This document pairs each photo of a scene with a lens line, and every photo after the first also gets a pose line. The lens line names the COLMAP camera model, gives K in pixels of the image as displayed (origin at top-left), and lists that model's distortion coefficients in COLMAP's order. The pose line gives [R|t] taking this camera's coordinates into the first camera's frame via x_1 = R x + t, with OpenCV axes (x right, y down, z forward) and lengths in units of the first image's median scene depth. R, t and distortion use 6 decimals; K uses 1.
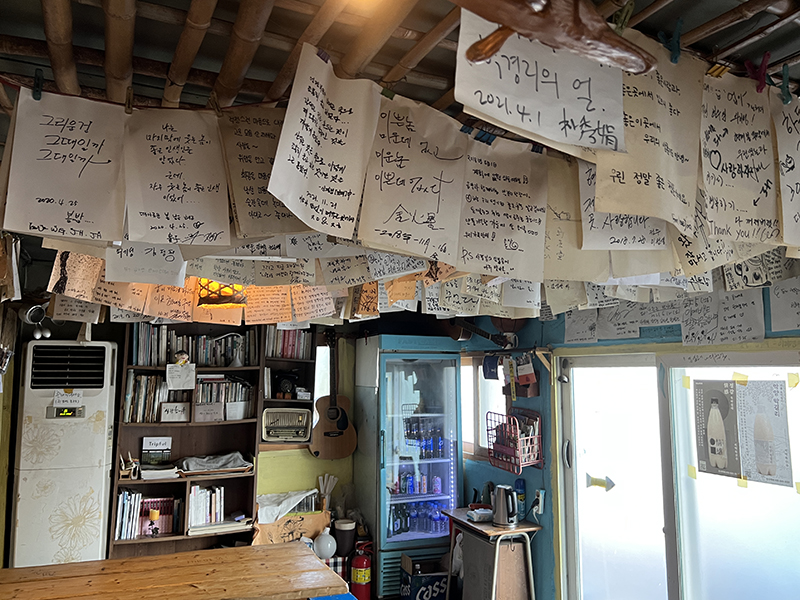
lens RADIAL K [[619.1, 0, 397.6], [0, 619.1, 299.8], [0, 0, 1]] dist [0.071216, -0.105247]
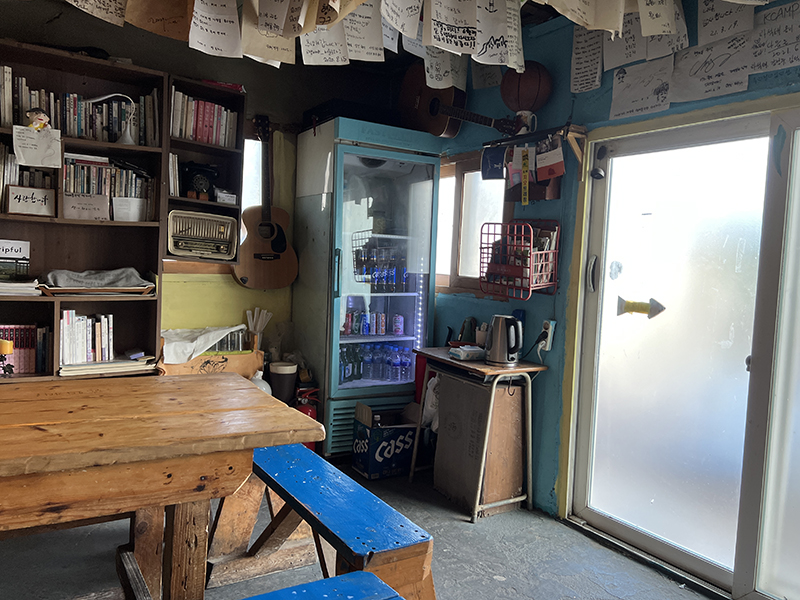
lens RADIAL K [[603.7, 0, 400.0], [0, 603.7, 300.0], [0, 0, 1]] dist [0.051864, -0.060494]
pose [[0.987304, 0.029708, 0.156038, -0.063734], [-0.057651, 0.982387, 0.177743, 0.144157], [-0.148009, -0.184482, 0.971627, 0.282587]]
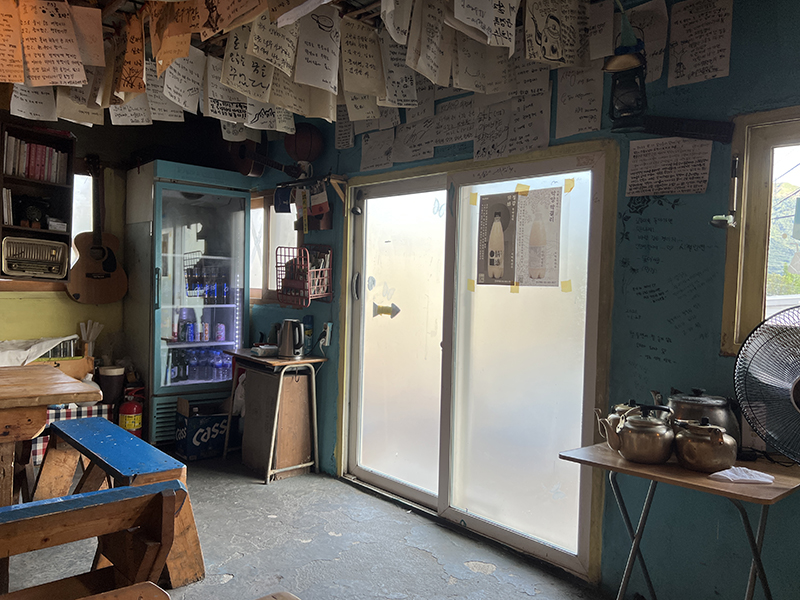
lens RADIAL K [[612.9, 0, 396.8], [0, 612.9, 301.5], [0, 0, 1]] dist [0.049531, -0.064864]
pose [[0.947707, 0.015984, 0.318741, 0.020441], [-0.064001, 0.987975, 0.140748, 0.116455], [-0.312659, -0.153787, 0.937333, 0.057322]]
